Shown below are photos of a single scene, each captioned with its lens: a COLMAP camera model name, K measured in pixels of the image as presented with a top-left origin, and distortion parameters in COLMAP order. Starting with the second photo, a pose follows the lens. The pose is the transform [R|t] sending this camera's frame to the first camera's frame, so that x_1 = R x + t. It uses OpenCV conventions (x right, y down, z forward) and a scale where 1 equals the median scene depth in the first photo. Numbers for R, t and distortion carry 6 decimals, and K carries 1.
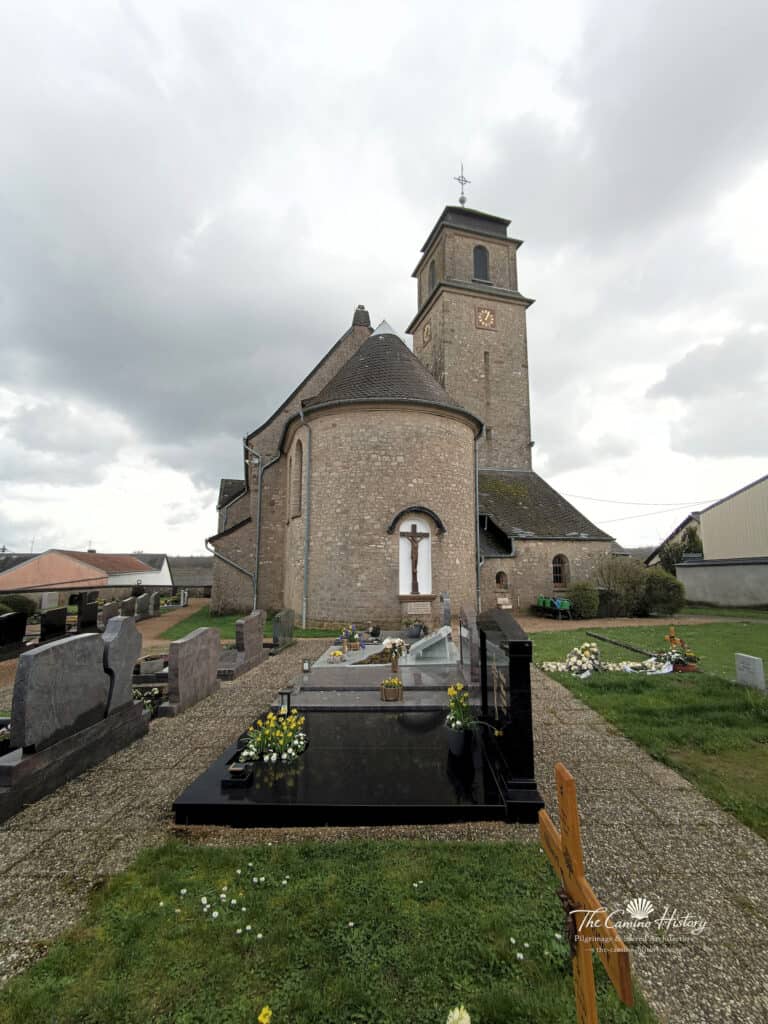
lens RADIAL K [[457.9, 0, 384.0], [0, 457.9, 512.0], [0, 0, 1]] dist [-0.000841, -0.000216]
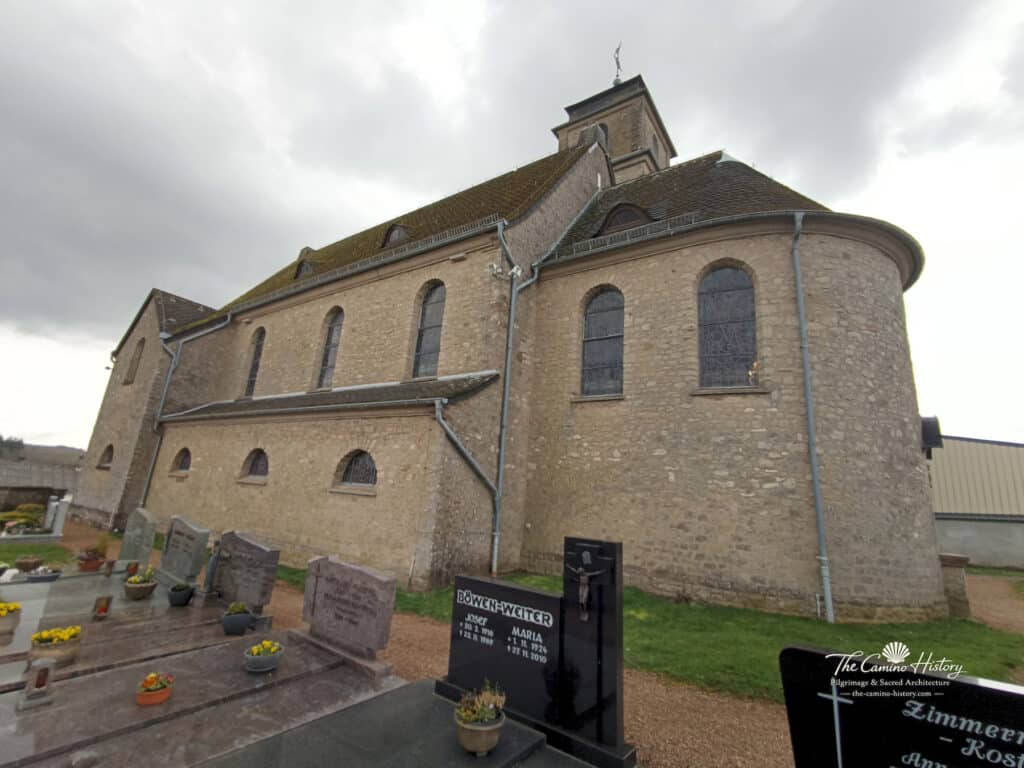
lens RADIAL K [[457.9, 0, 512.0], [0, 457.9, 384.0], [0, 0, 1]] dist [-0.000841, -0.000216]
pose [[0.790732, 0.208585, 0.575531, -0.761013], [-0.152609, 0.977644, -0.144648, 0.125740], [-0.592836, 0.026546, 0.804886, 0.785415]]
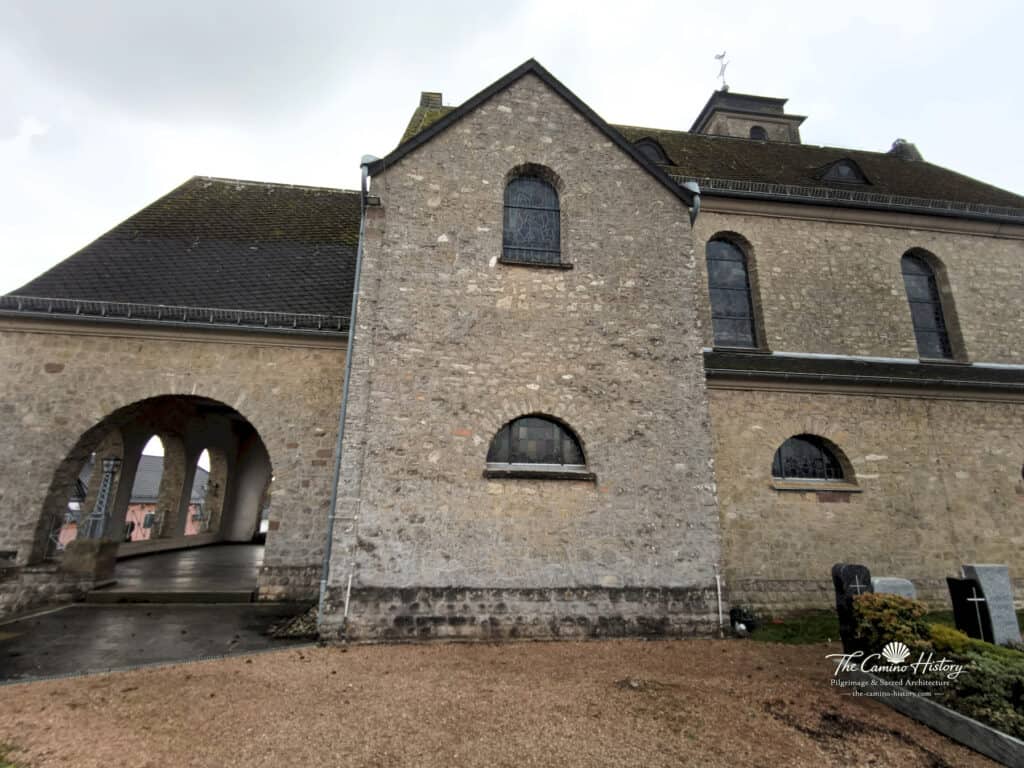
lens RADIAL K [[424.5, 0, 512.0], [0, 424.5, 384.0], [0, 0, 1]] dist [-0.000176, -0.000075]
pose [[0.208504, 0.215397, 0.954008, -1.040001], [-0.141822, 0.971795, -0.188417, 0.226596], [-0.967684, -0.096014, 0.233171, 1.599829]]
